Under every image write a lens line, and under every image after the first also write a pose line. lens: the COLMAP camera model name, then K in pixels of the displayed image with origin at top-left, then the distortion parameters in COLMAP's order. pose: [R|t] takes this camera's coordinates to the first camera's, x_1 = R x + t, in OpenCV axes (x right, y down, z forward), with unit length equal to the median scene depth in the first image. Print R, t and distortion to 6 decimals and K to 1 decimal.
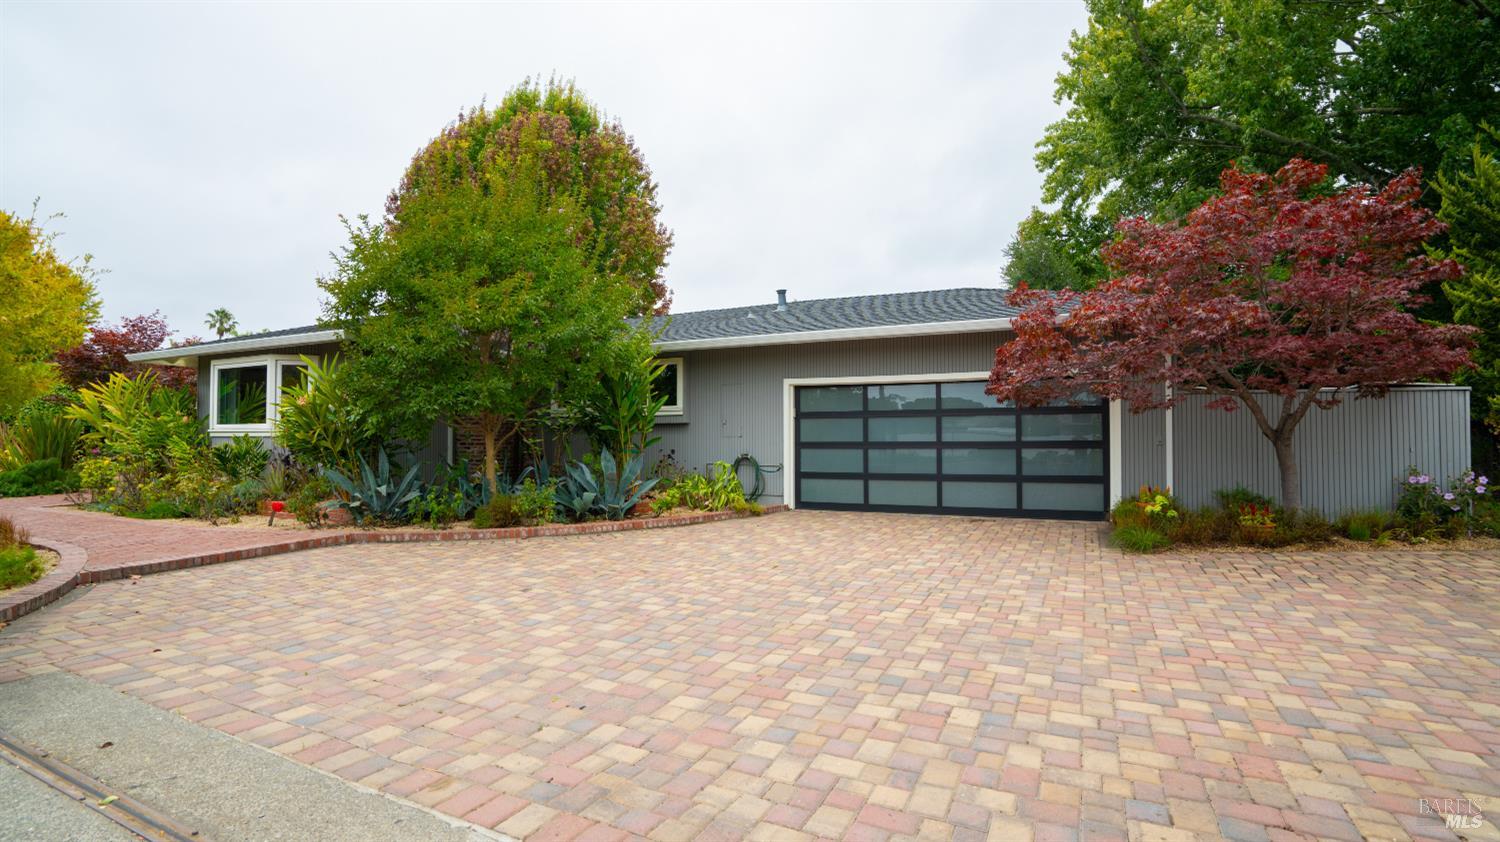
lens RADIAL K [[696.6, 0, 750.8], [0, 696.6, 419.3], [0, 0, 1]] dist [-0.059922, 0.021039]
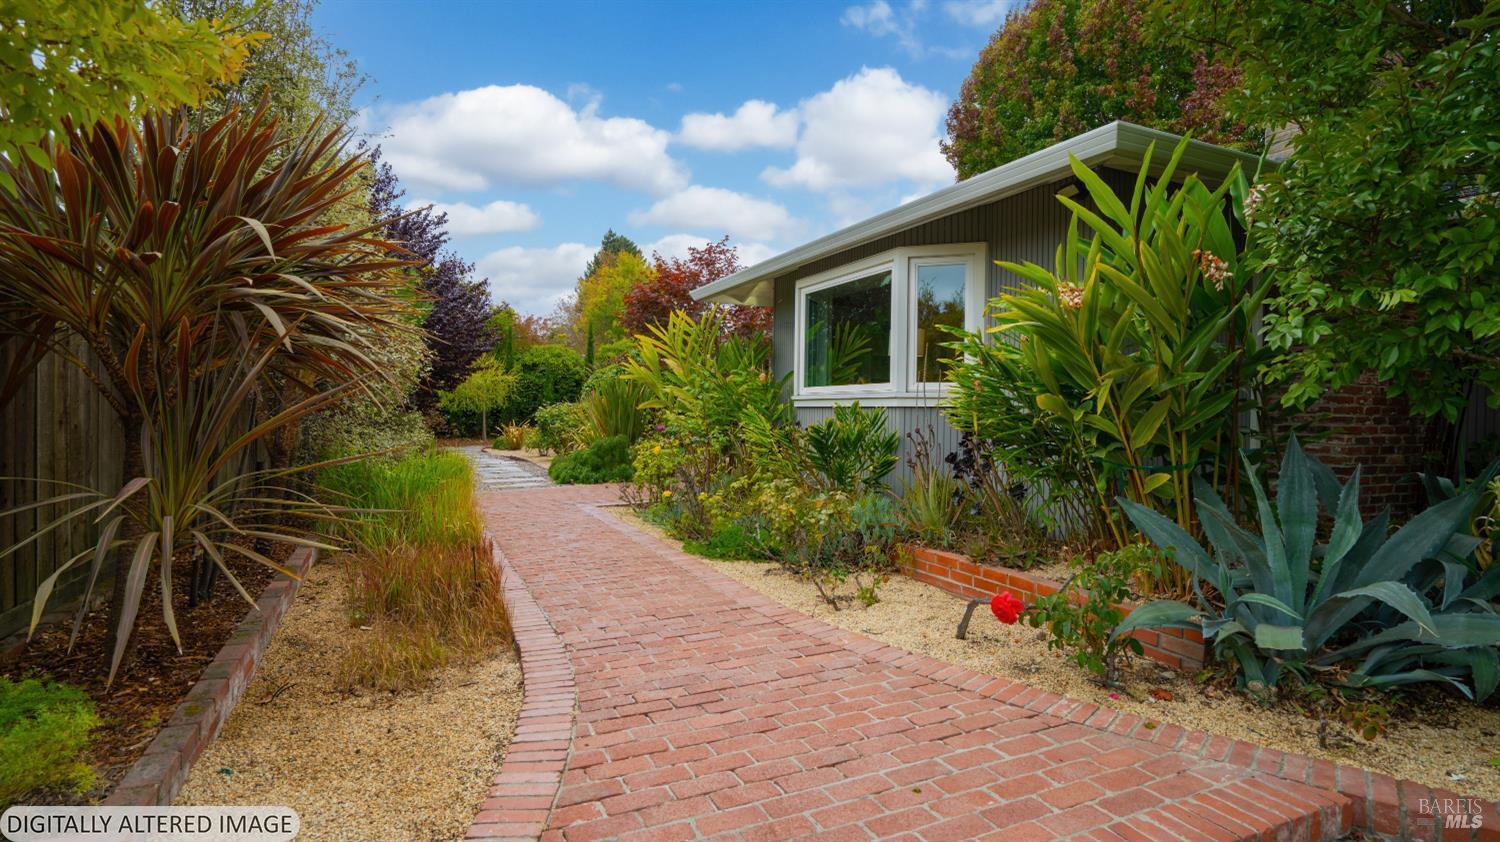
lens RADIAL K [[738.6, 0, 758.9], [0, 738.6, 422.4], [0, 0, 1]] dist [-0.068859, 0.034161]
pose [[0.780123, 0.019242, -0.625330, -0.666077], [0.002801, 0.999409, 0.034248, 0.026159], [0.625620, -0.028469, 0.779608, 0.751193]]
